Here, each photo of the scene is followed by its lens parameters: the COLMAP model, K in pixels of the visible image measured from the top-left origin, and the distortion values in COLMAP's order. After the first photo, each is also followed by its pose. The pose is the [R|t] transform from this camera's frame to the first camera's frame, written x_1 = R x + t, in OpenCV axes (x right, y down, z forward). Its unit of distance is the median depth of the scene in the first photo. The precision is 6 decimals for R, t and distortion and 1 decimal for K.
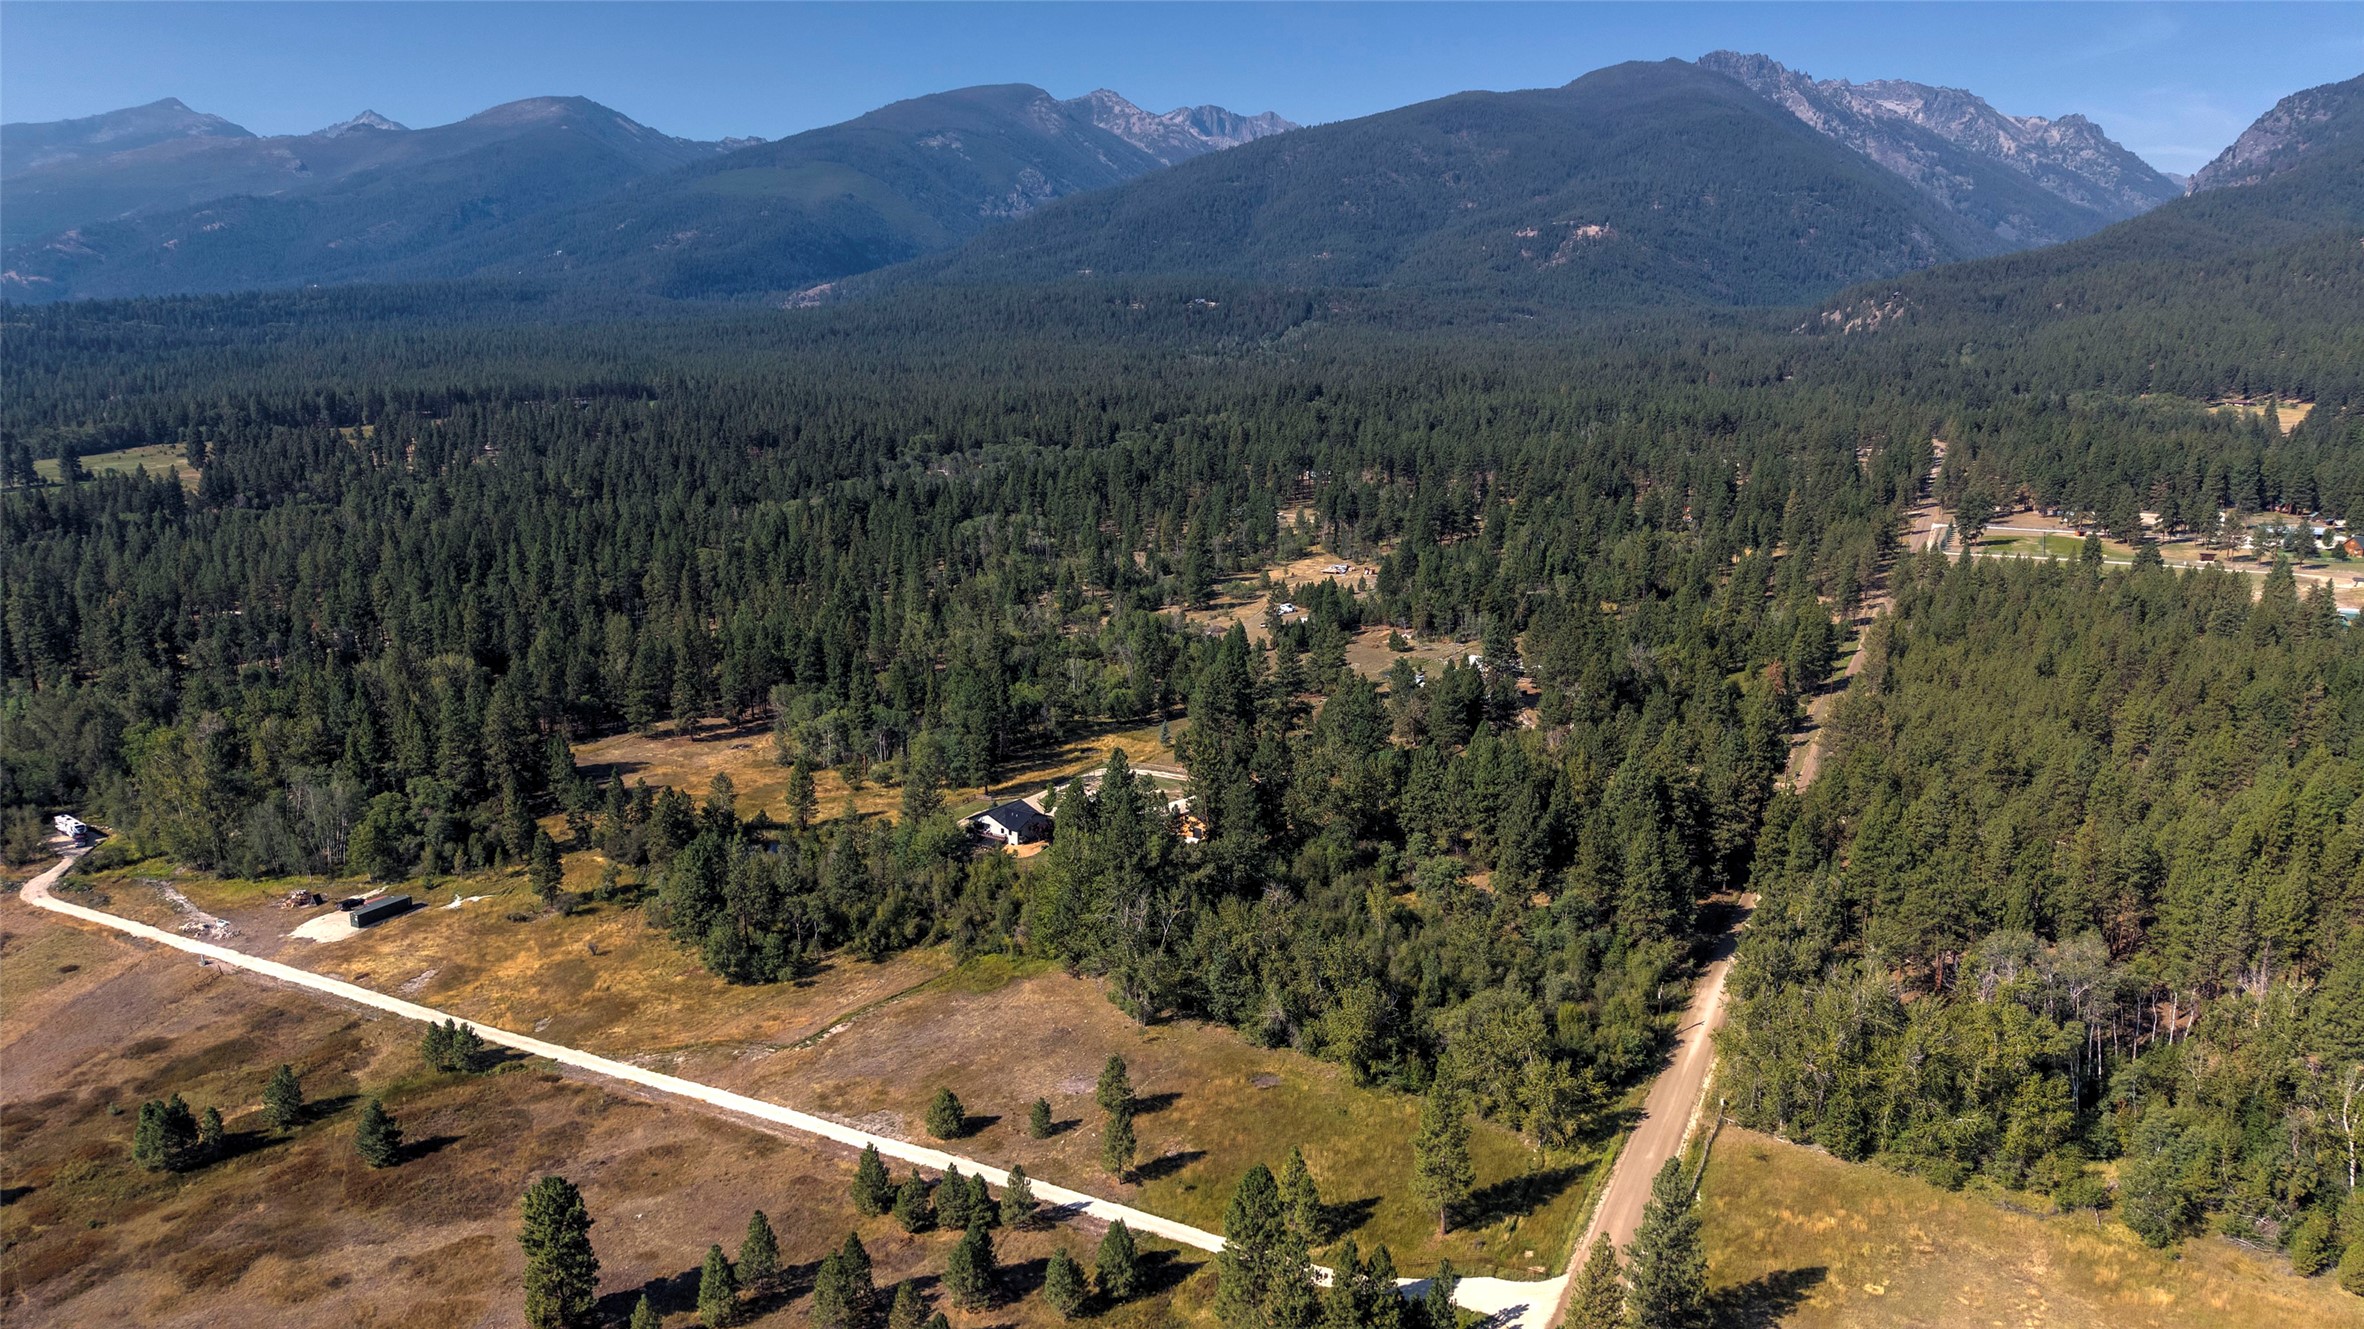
lens RADIAL K [[1578.6, 0, 1180.7], [0, 1578.6, 682.9], [0, 0, 1]] dist [0.022935, -0.020930]
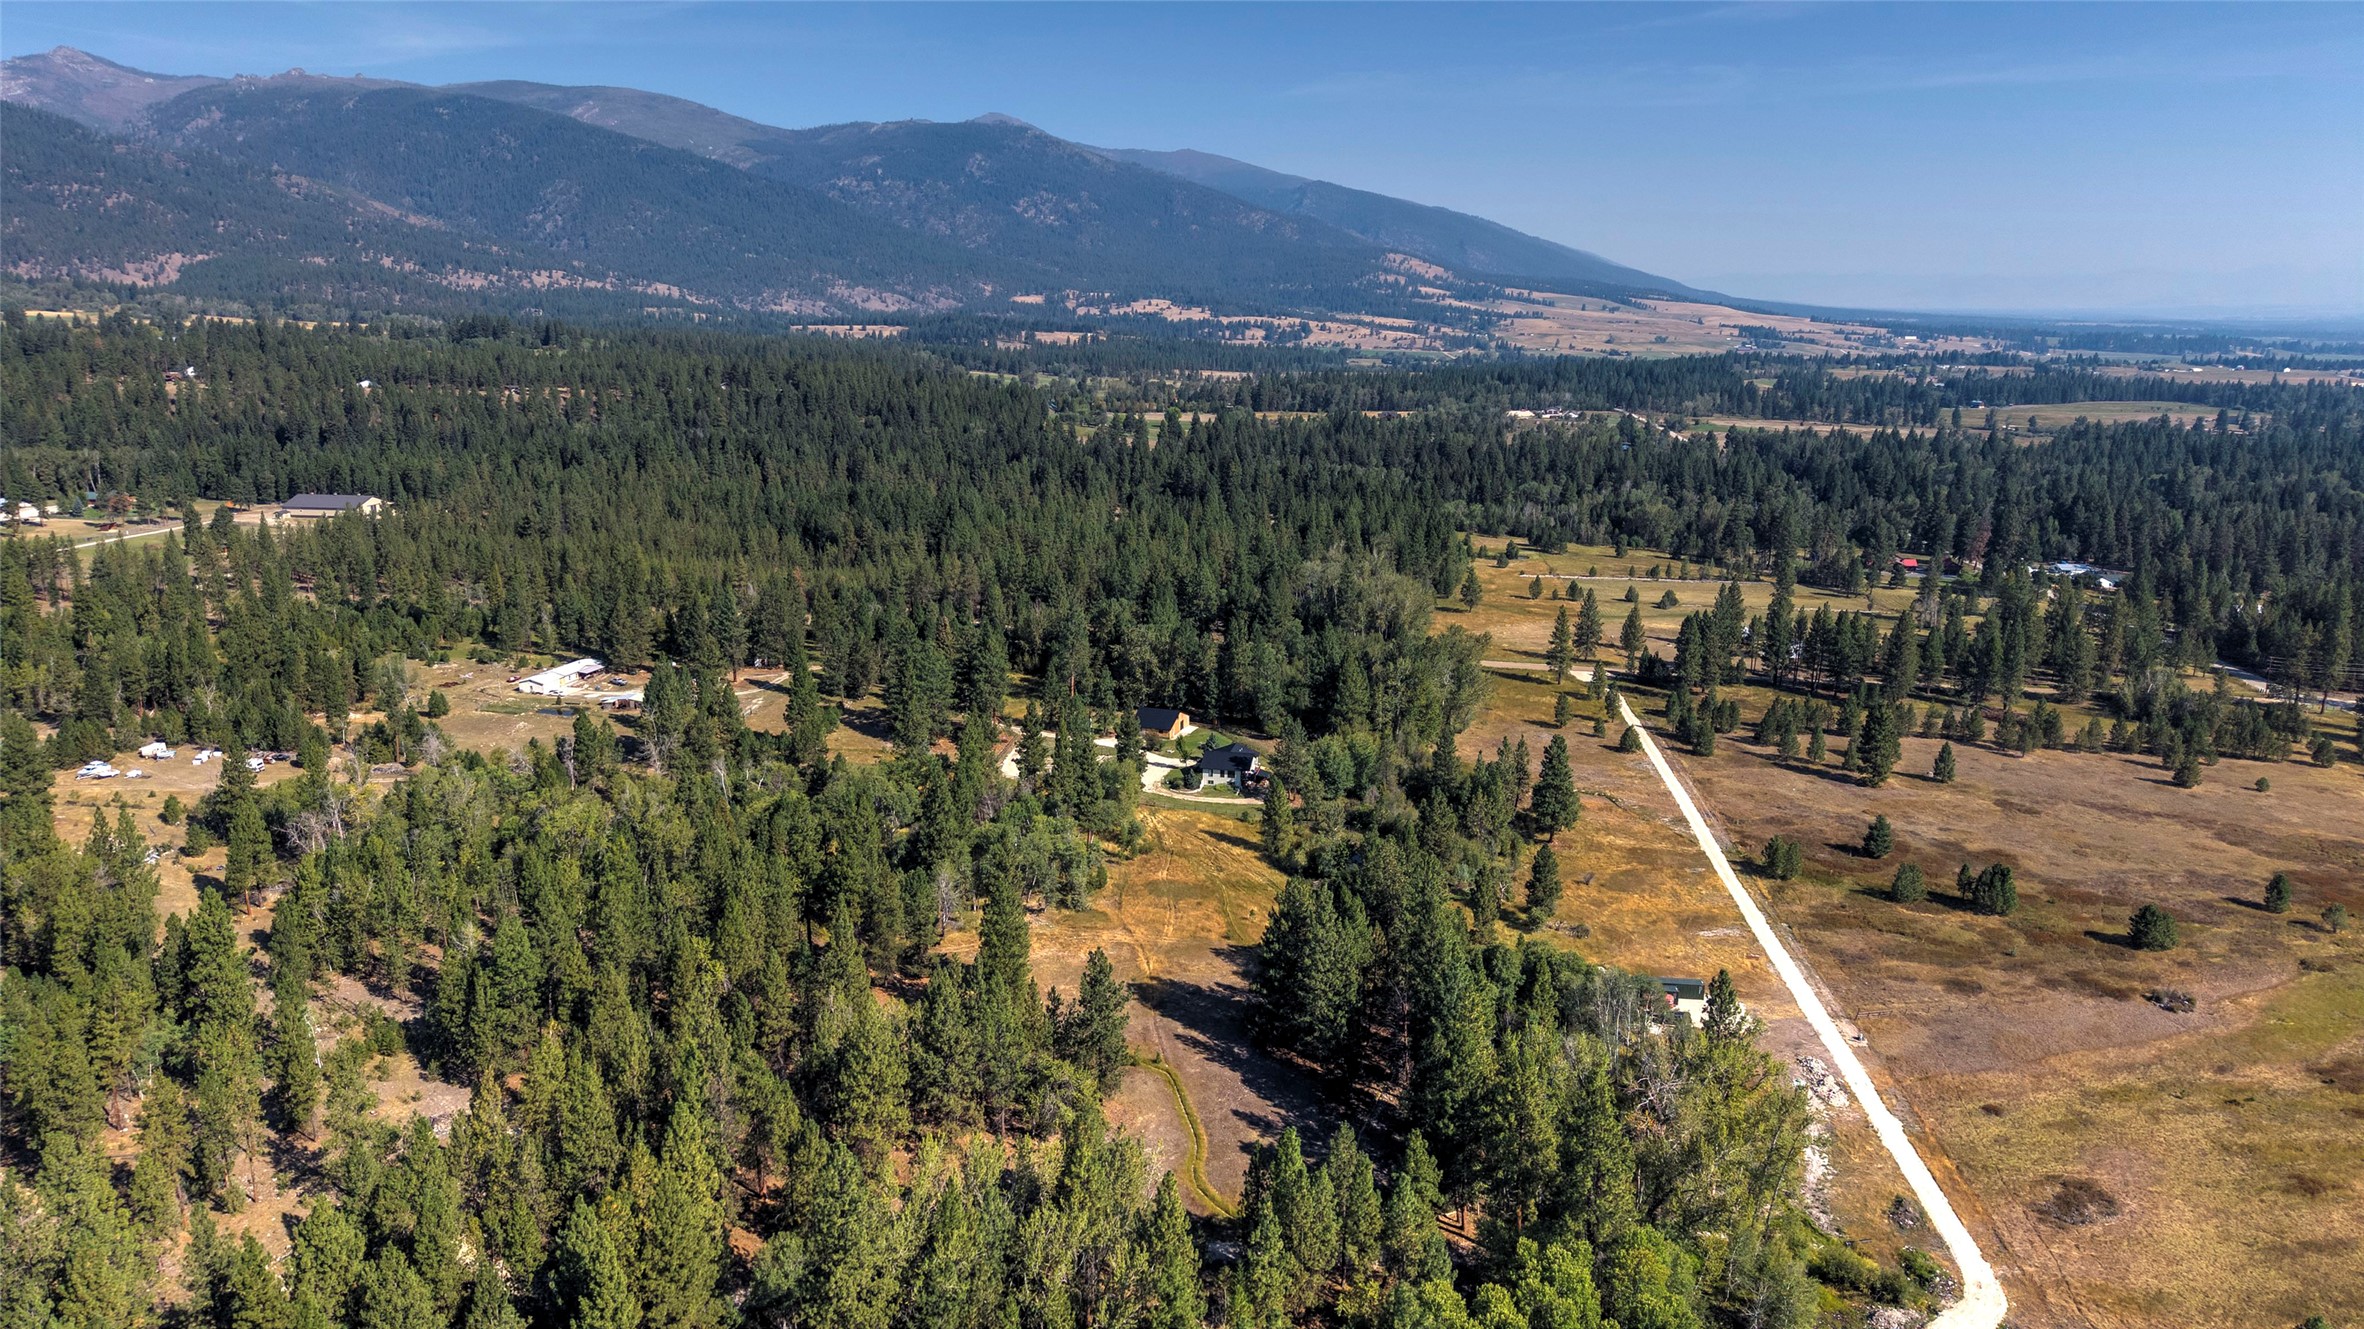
lens RADIAL K [[1578.6, 0, 1180.7], [0, 1578.6, 682.9], [0, 0, 1]] dist [0.022935, -0.020930]
pose [[-0.368624, -0.221691, 0.902757, -0.073683], [0.206401, 0.927385, 0.312019, -0.021379], [-0.906375, 0.301348, -0.296099, 0.092899]]
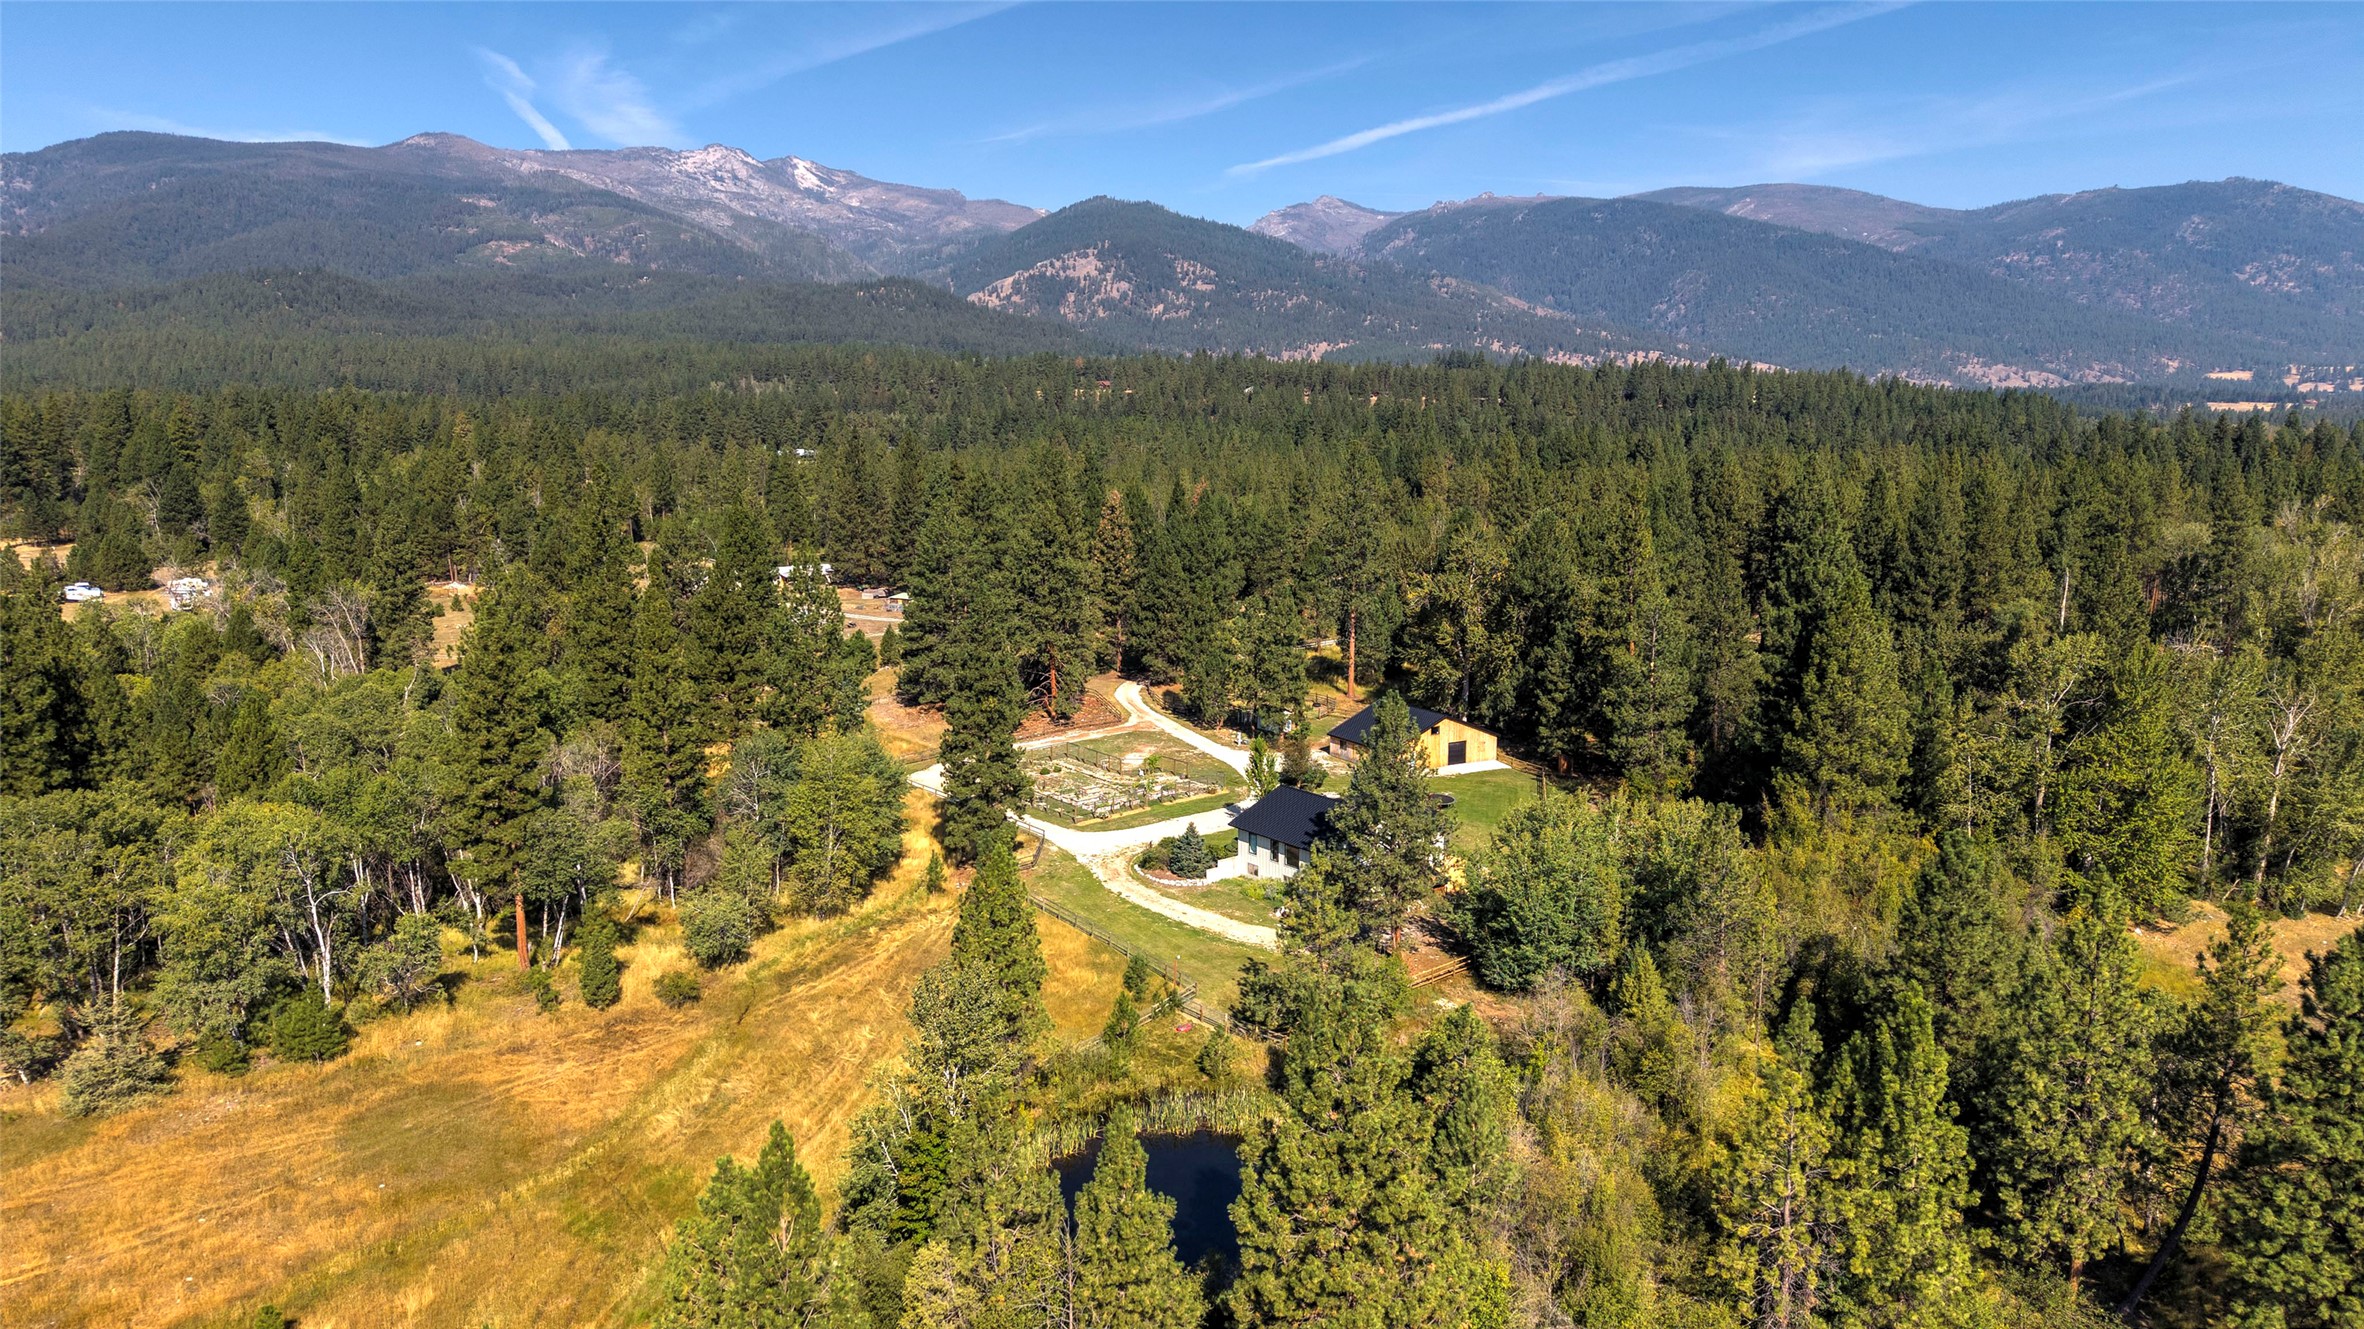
lens RADIAL K [[1573.2, 0, 1181.0], [0, 1573.2, 692.3], [0, 0, 1]] dist [0.032713, -0.034335]
pose [[0.307757, -0.170464, 0.936070, -0.032988], [0.217208, 0.970428, 0.105308, 0.000388], [-0.926340, 0.170913, 0.335683, 0.062813]]
